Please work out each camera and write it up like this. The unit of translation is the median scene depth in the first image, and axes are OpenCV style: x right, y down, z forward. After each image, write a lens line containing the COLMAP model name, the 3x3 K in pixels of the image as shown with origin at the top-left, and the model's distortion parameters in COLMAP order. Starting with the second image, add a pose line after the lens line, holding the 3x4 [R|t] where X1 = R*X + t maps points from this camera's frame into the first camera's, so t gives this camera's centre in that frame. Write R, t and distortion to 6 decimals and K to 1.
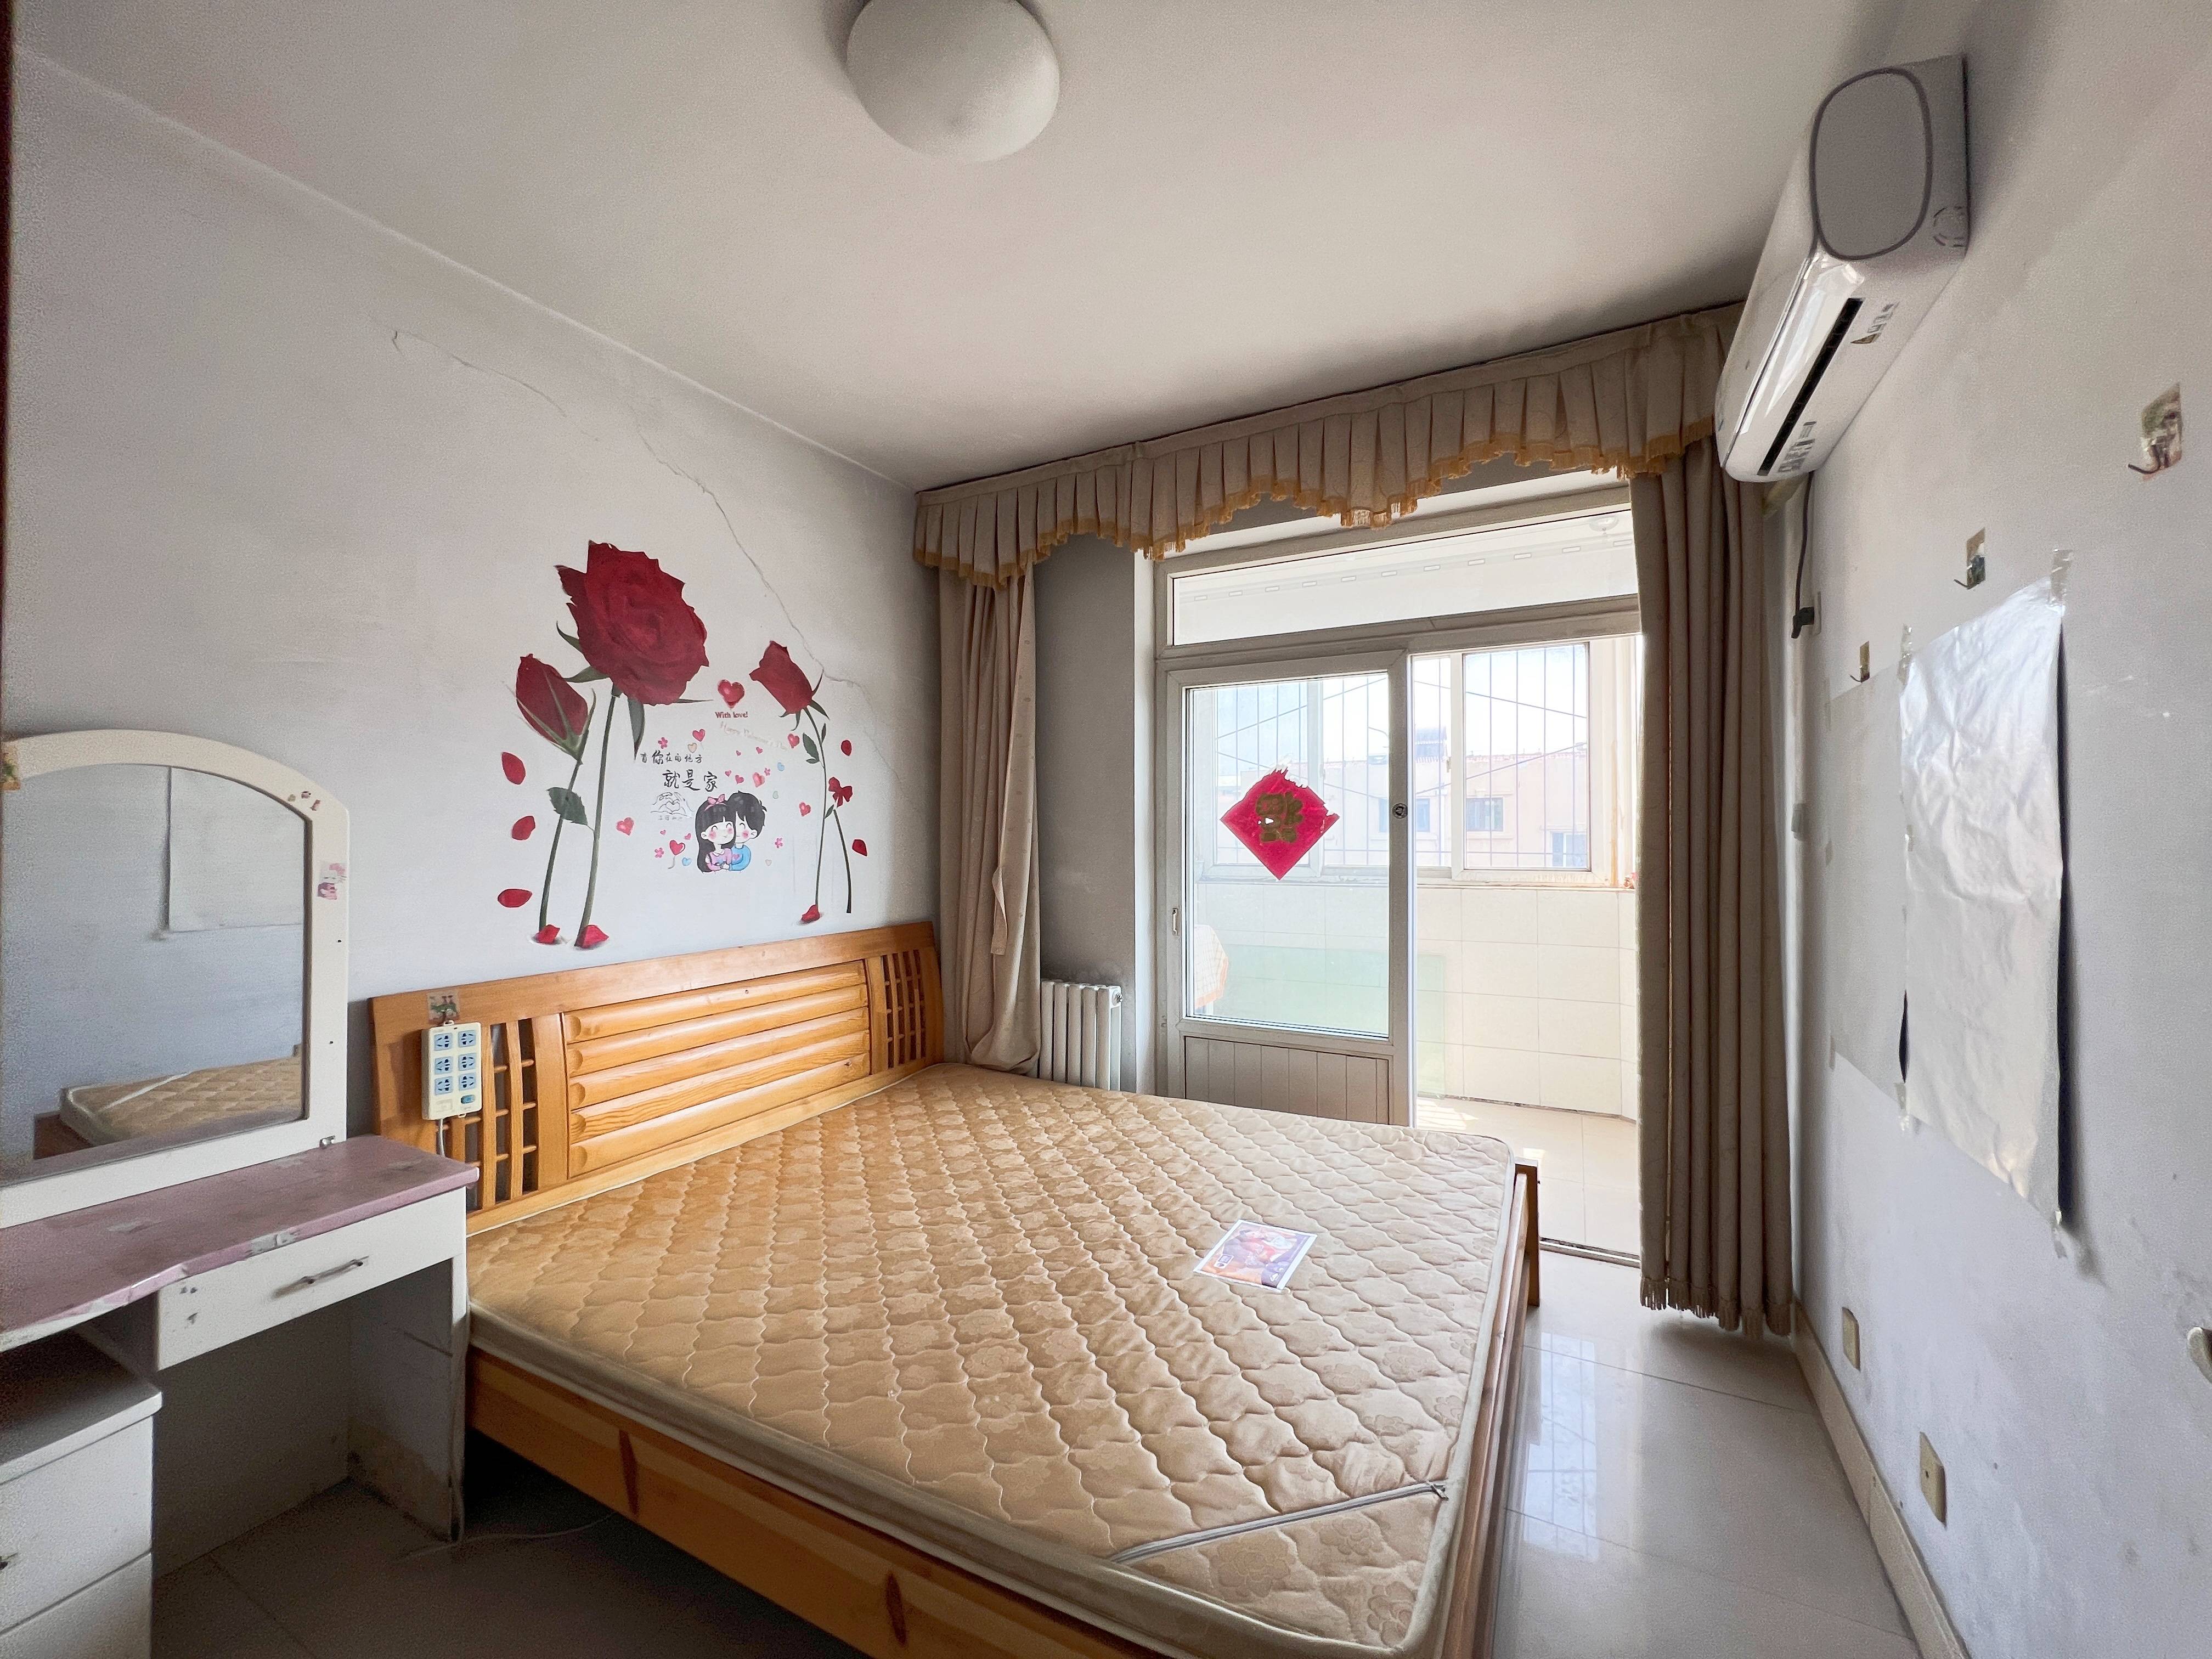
lens RADIAL K [[889.9, 0, 1110.0], [0, 889.9, 816.6], [0, 0, 1]] dist [0.001325, 0.000264]
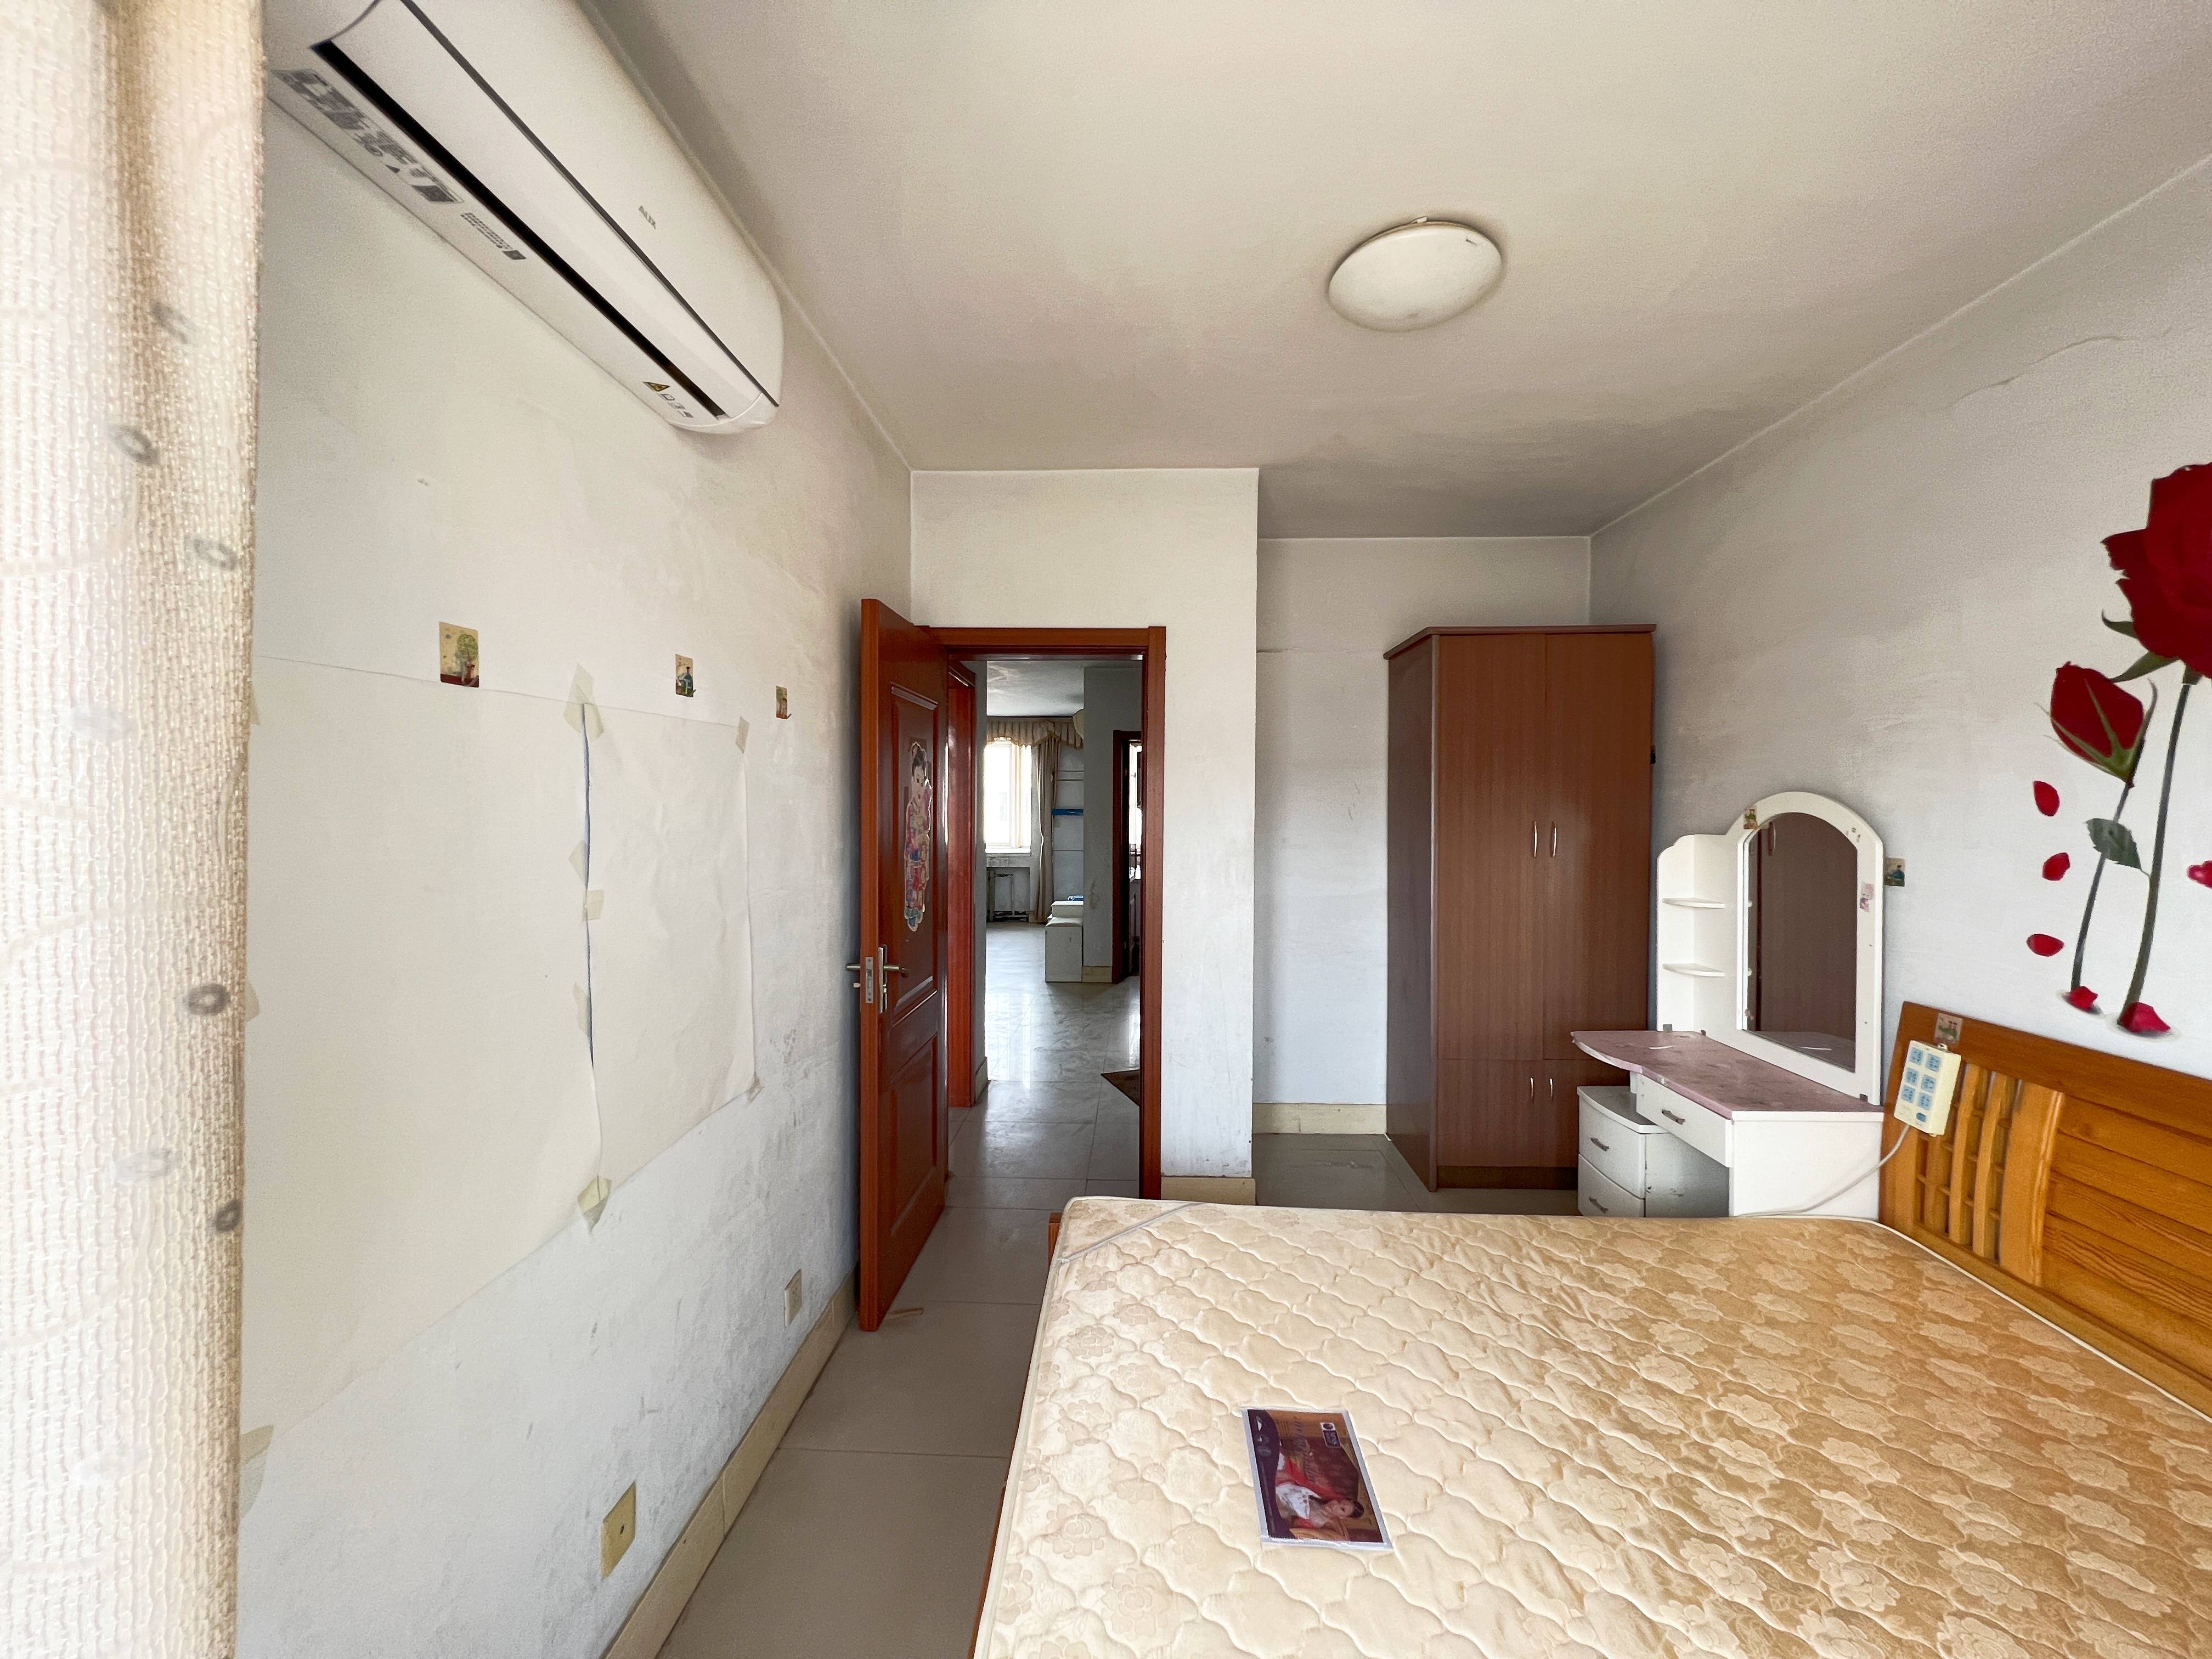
lens RADIAL K [[889.9, 0, 1106.1], [0, 889.9, 827.0], [0, 0, 1]] dist [0.001325, 0.000264]
pose [[-0.904604, 0.010216, -0.426131, 0.521744], [0.005864, 0.999916, 0.011522, -0.039437], [0.426213, 0.007924, -0.904588, 1.330868]]
